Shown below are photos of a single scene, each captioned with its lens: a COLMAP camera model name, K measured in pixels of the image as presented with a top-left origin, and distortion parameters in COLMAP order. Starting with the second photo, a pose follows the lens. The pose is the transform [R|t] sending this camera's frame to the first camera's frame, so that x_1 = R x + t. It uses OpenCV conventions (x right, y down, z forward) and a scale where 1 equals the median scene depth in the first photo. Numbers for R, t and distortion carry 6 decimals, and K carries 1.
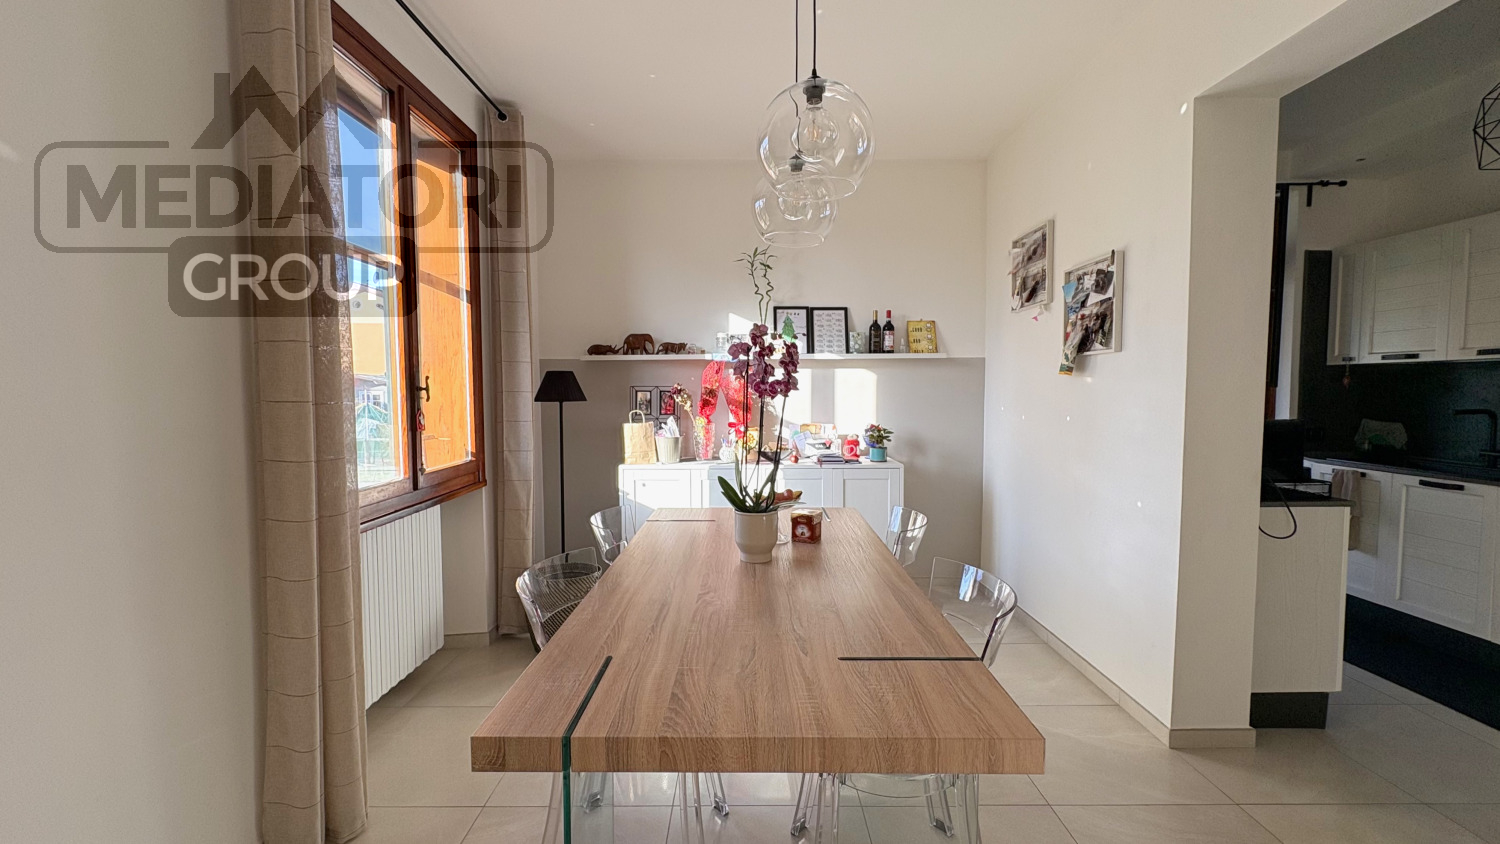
lens RADIAL K [[597.5, 0, 750.0], [0, 597.5, 422.0], [0, 0, 1]] dist [0.000127, 0.000366]
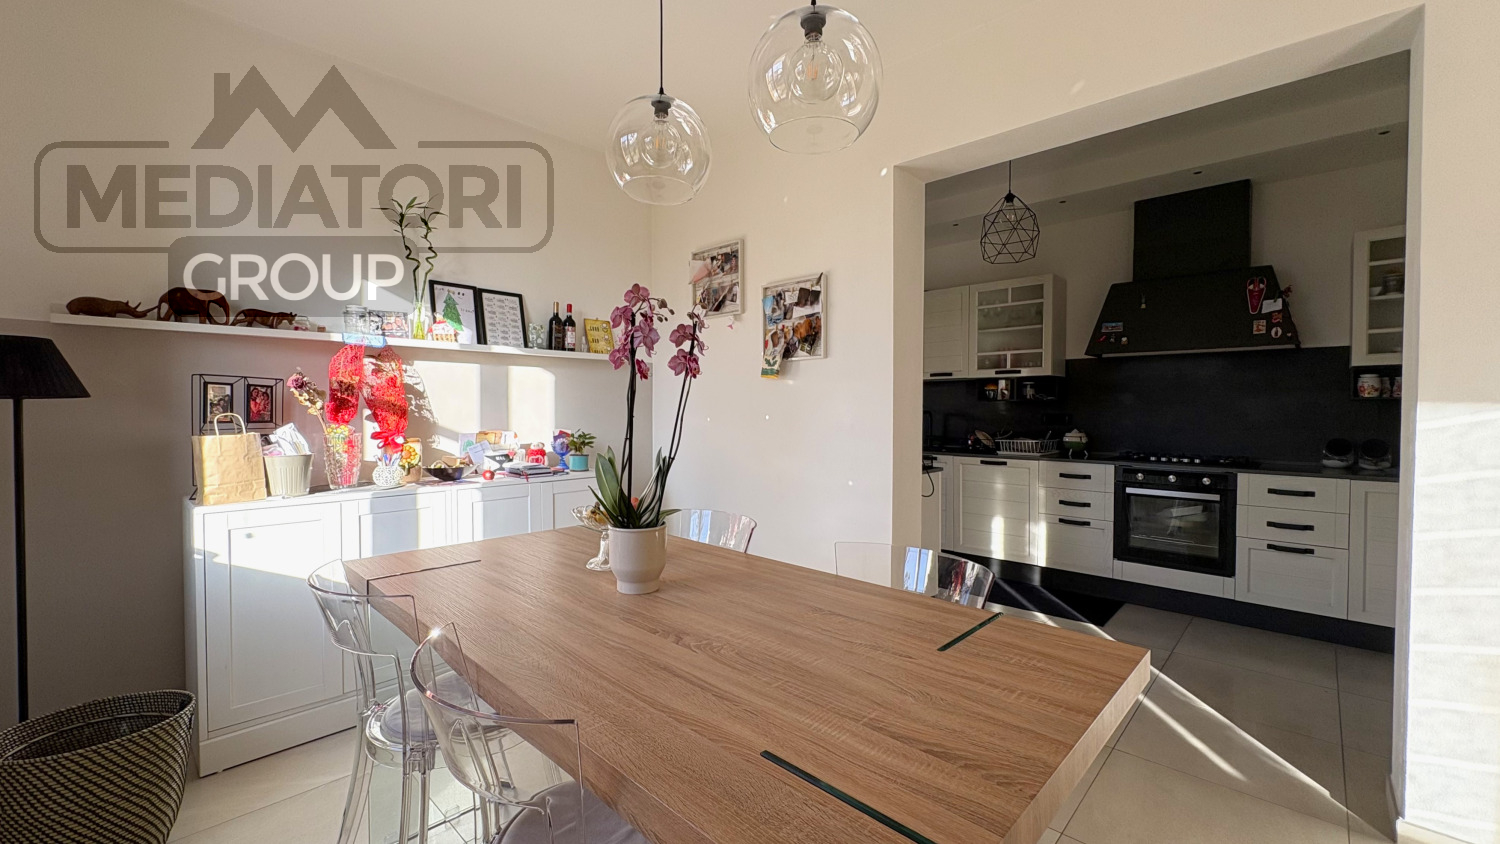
lens RADIAL K [[597.5, 0, 750.0], [0, 597.5, 422.0], [0, 0, 1]] dist [0.000127, 0.000366]
pose [[0.693283, -0.012437, 0.720559, -0.248553], [0.036616, 0.999168, -0.017984, 0.018721], [-0.719735, 0.038852, 0.693161, 0.198405]]
